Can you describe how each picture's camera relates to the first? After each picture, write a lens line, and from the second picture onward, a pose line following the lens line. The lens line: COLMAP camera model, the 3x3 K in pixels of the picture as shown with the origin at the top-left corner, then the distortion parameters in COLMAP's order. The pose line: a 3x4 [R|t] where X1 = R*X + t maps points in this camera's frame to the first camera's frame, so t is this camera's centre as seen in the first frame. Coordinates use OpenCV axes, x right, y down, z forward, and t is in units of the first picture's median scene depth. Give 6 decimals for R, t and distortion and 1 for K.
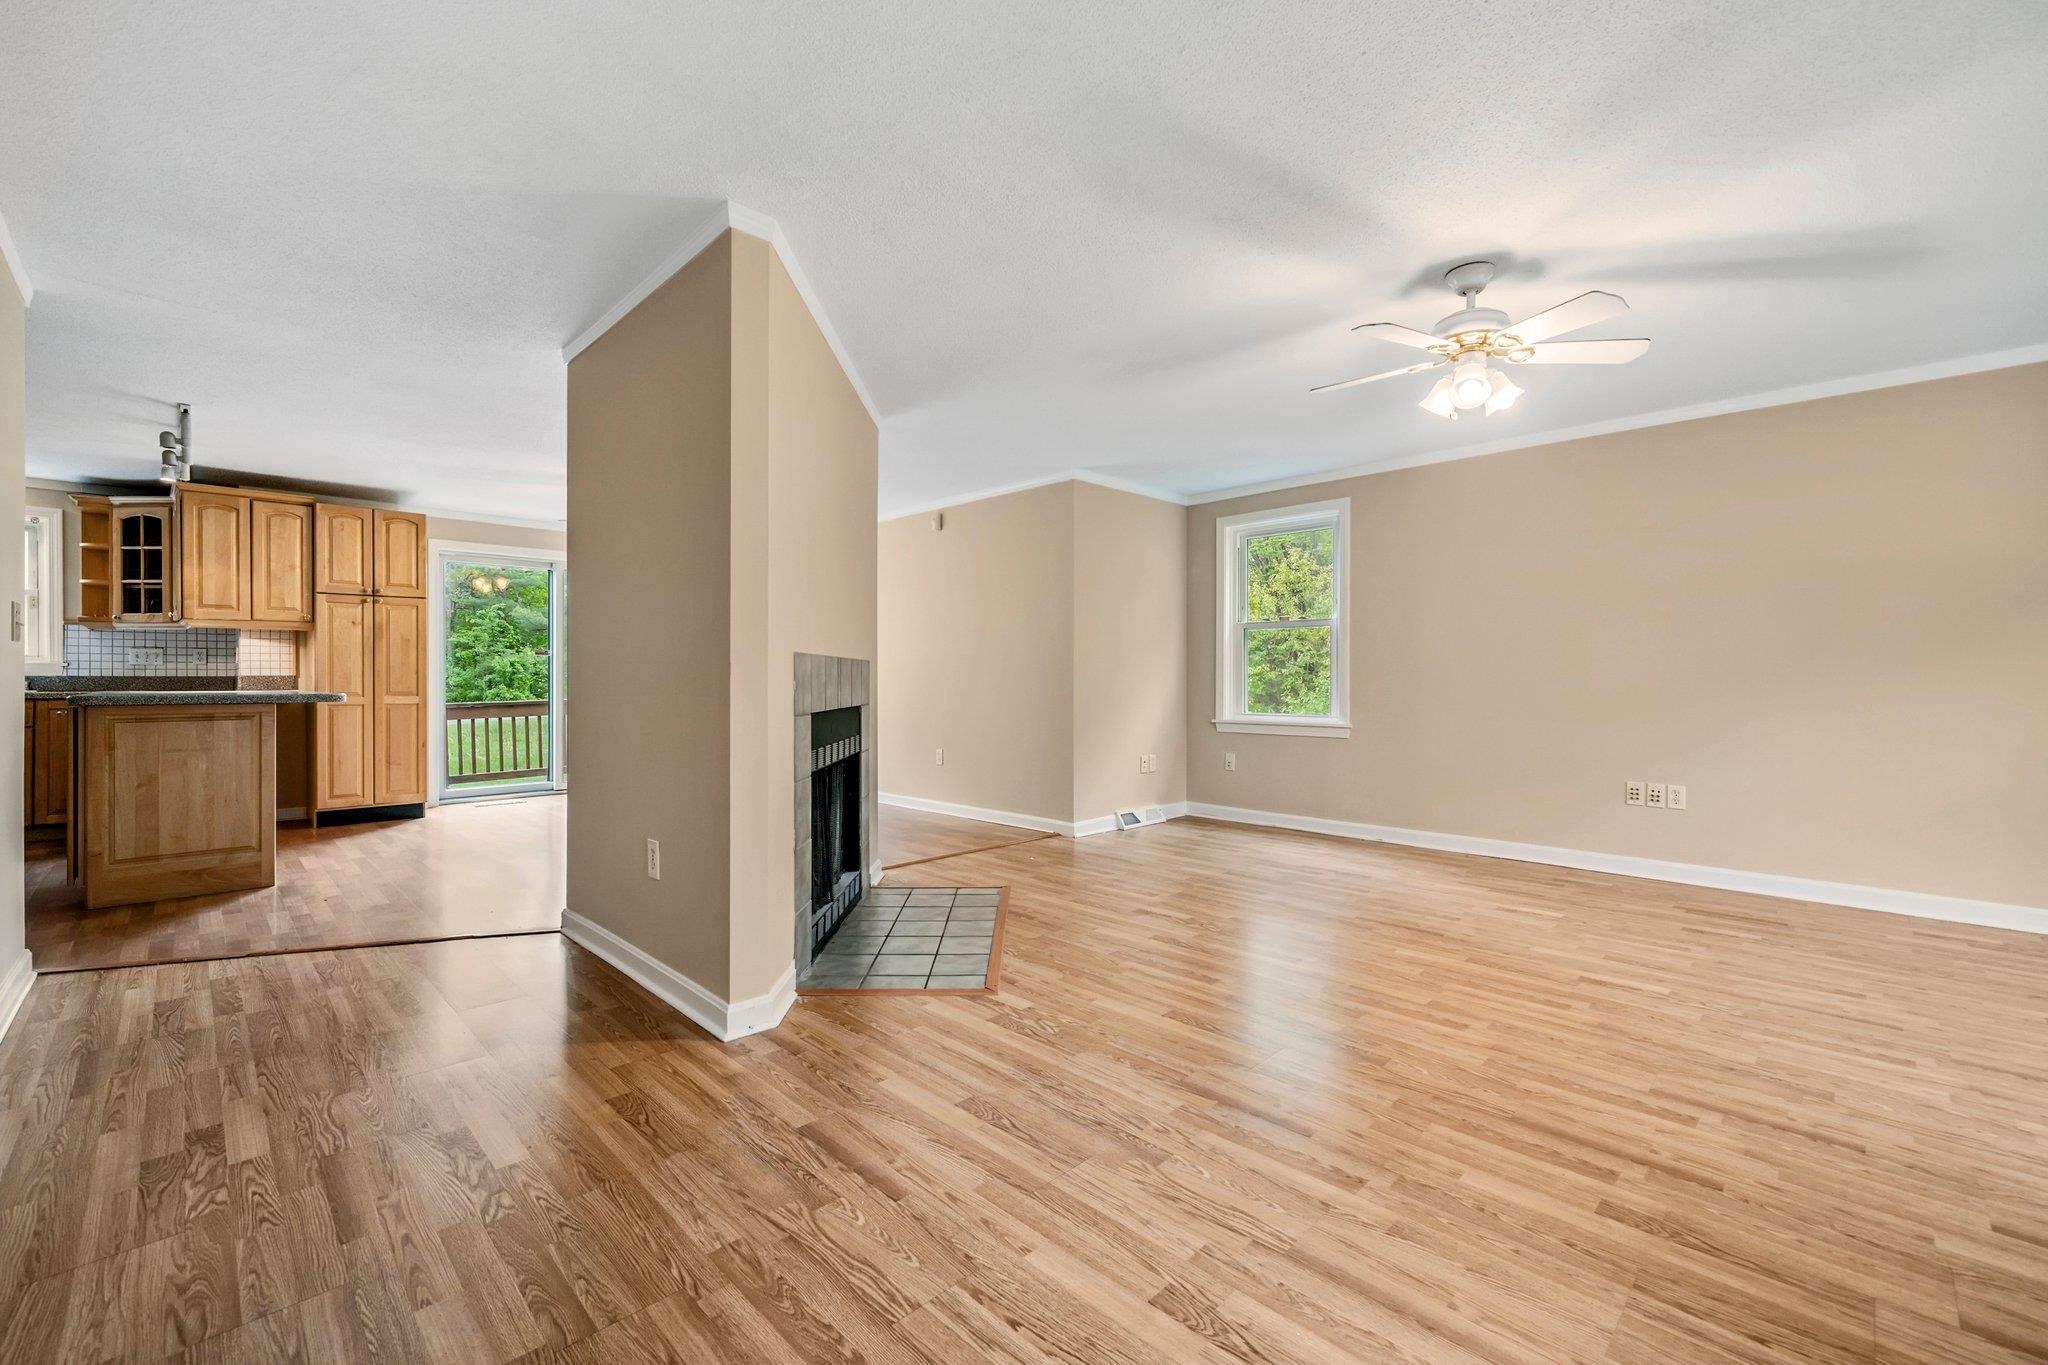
lens RADIAL K [[870.5, 0, 1018.5], [0, 870.5, 679.1], [0, 0, 1]] dist [0.002929, 0.000716]
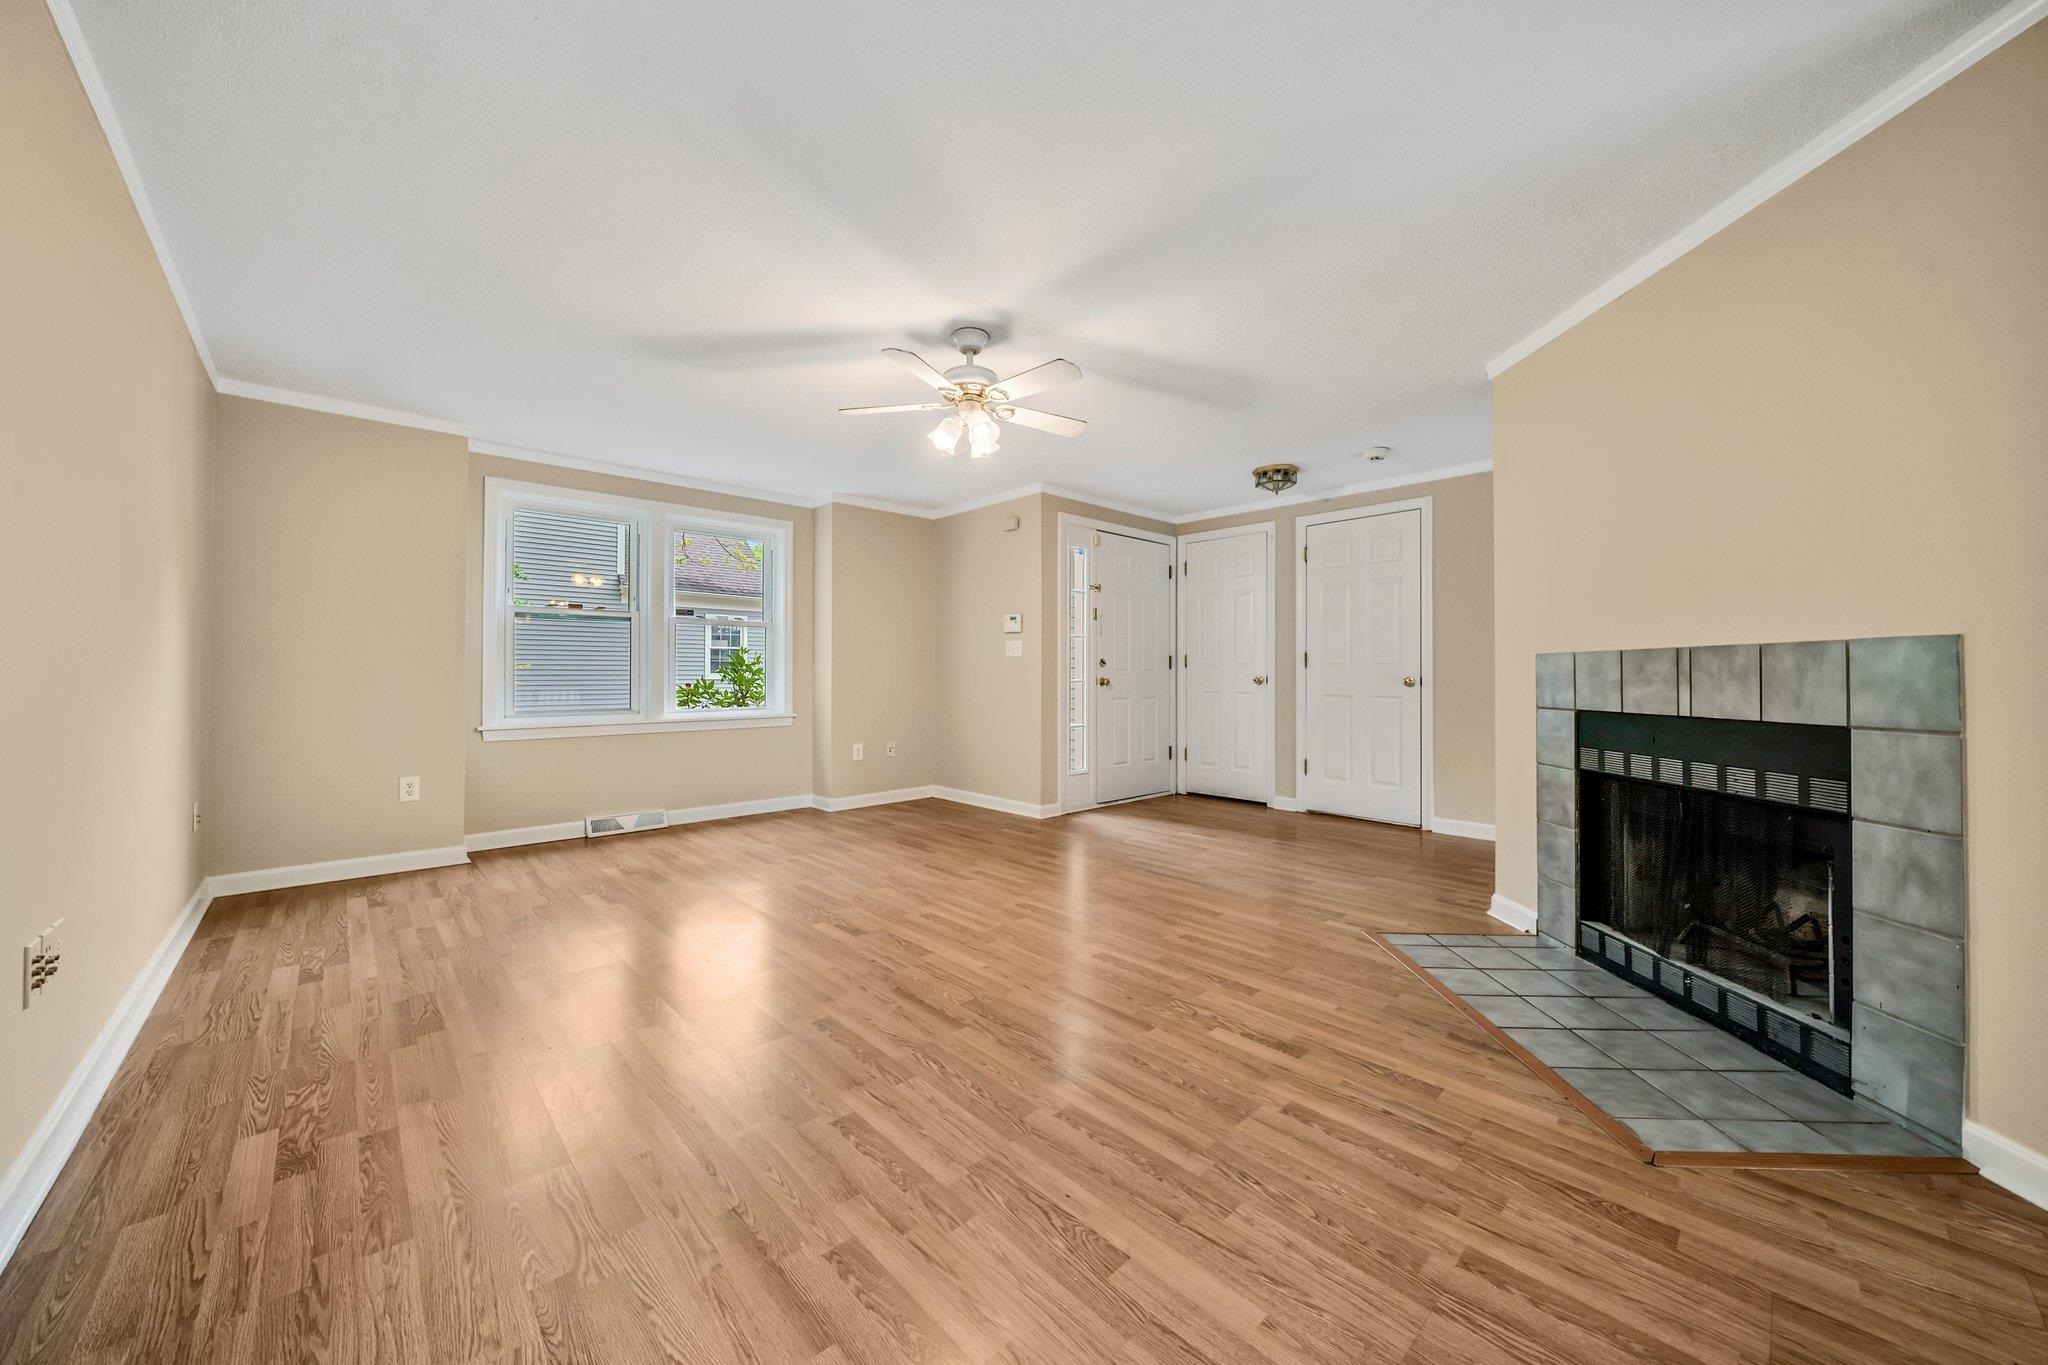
lens RADIAL K [[722.9, 0, 1020.4], [0, 722.9, 663.6], [0, 0, 1]] dist [-0.006152, 0.000513]
pose [[-0.999508, -0.003908, 0.031129, 0.319781], [-0.004405, 0.999864, -0.015906, 0.001180], [-0.031063, -0.016035, -0.999389, 1.524320]]
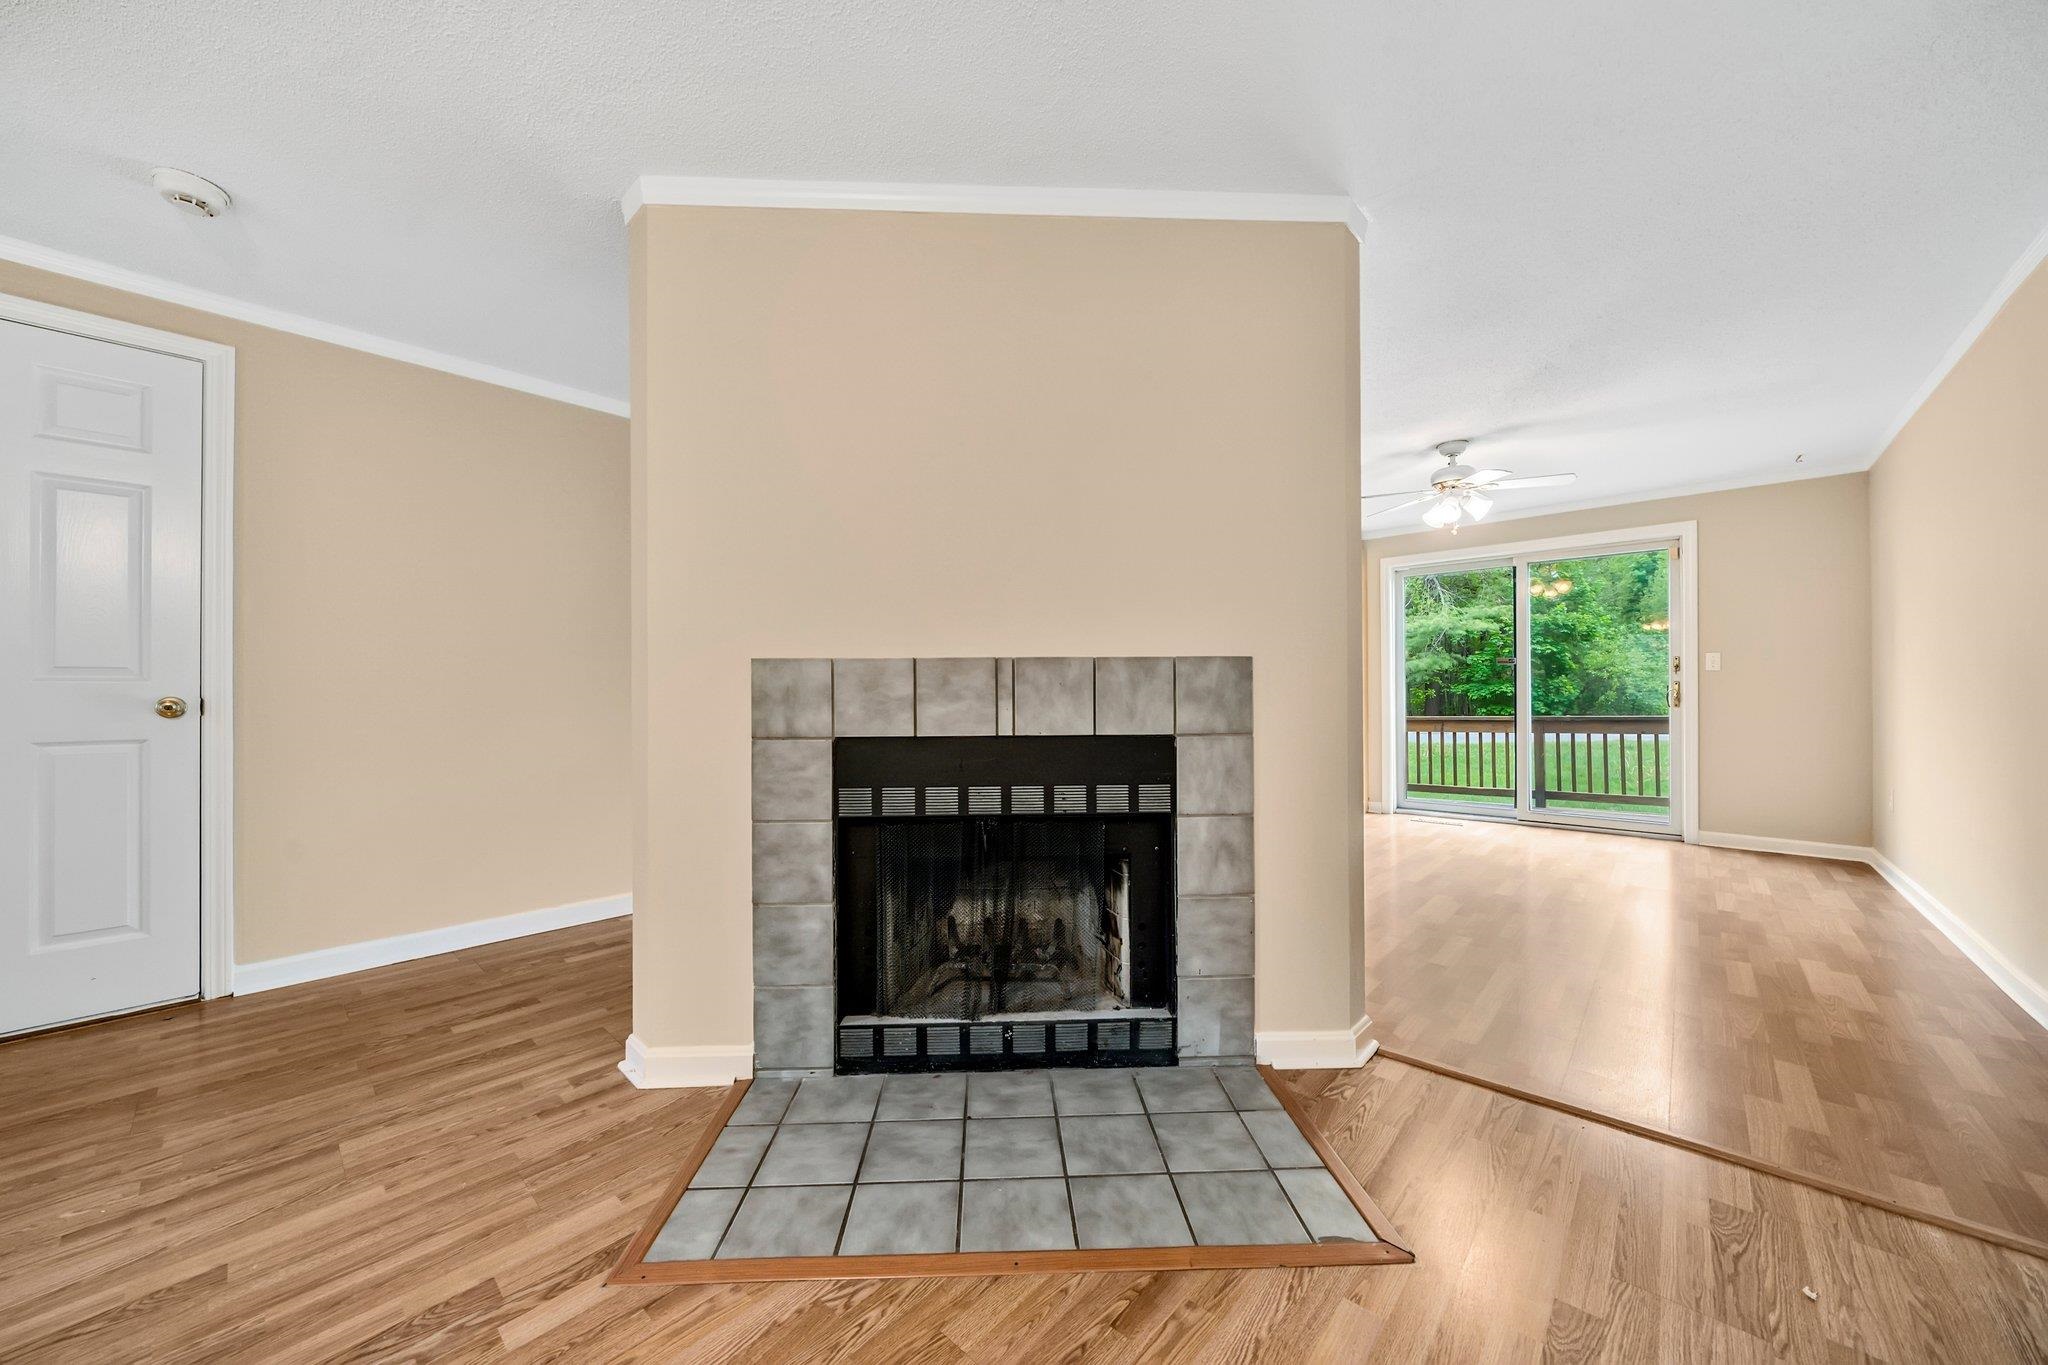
lens RADIAL K [[722.9, 0, 1019.8], [0, 722.9, 688.0], [0, 0, 1]] dist [-0.006152, 0.000513]
pose [[0.041645, -0.009134, -0.999091, 0.317463], [0.004127, 0.999951, -0.008970, 0.002567], [0.999124, -0.003749, 0.041681, 0.921616]]
